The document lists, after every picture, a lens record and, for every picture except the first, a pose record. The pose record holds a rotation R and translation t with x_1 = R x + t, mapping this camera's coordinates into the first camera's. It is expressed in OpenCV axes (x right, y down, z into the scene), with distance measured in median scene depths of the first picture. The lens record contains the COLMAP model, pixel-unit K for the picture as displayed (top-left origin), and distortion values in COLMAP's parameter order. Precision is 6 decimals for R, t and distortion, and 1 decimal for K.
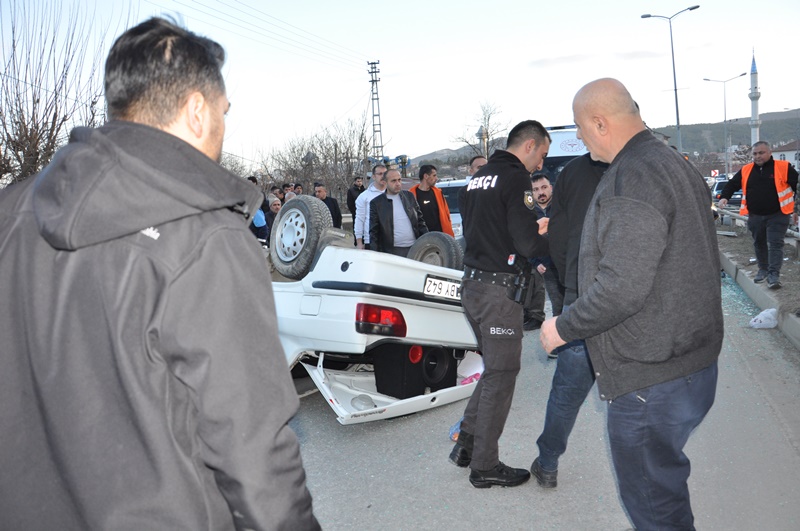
lens RADIAL K [[617.0, 0, 390.2], [0, 617.0, 263.5], [0, 0, 1]] dist [-0.159369, 0.122211]
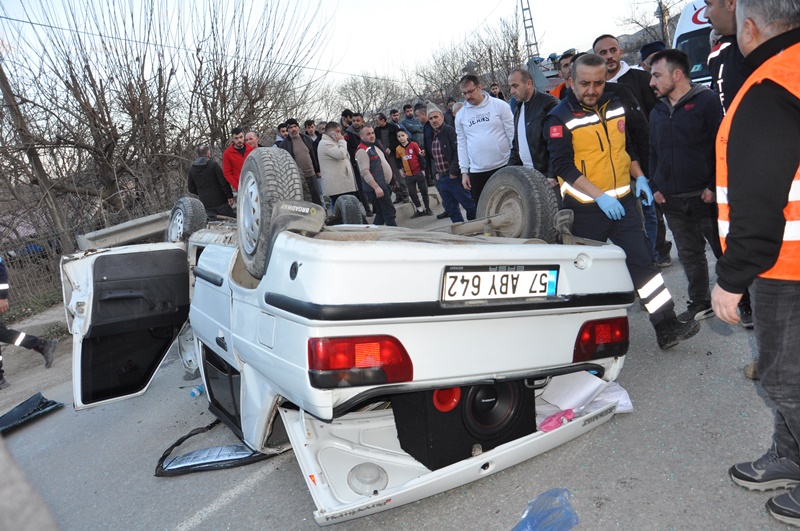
lens RADIAL K [[622.4, 0, 384.9], [0, 622.4, 265.1], [0, 0, 1]] dist [-0.164451, 0.116805]
pose [[0.950161, -0.076054, -0.302341, 0.172688], [0.118234, 0.985247, 0.123732, -0.058081], [0.288471, -0.153313, 0.945135, 0.435316]]
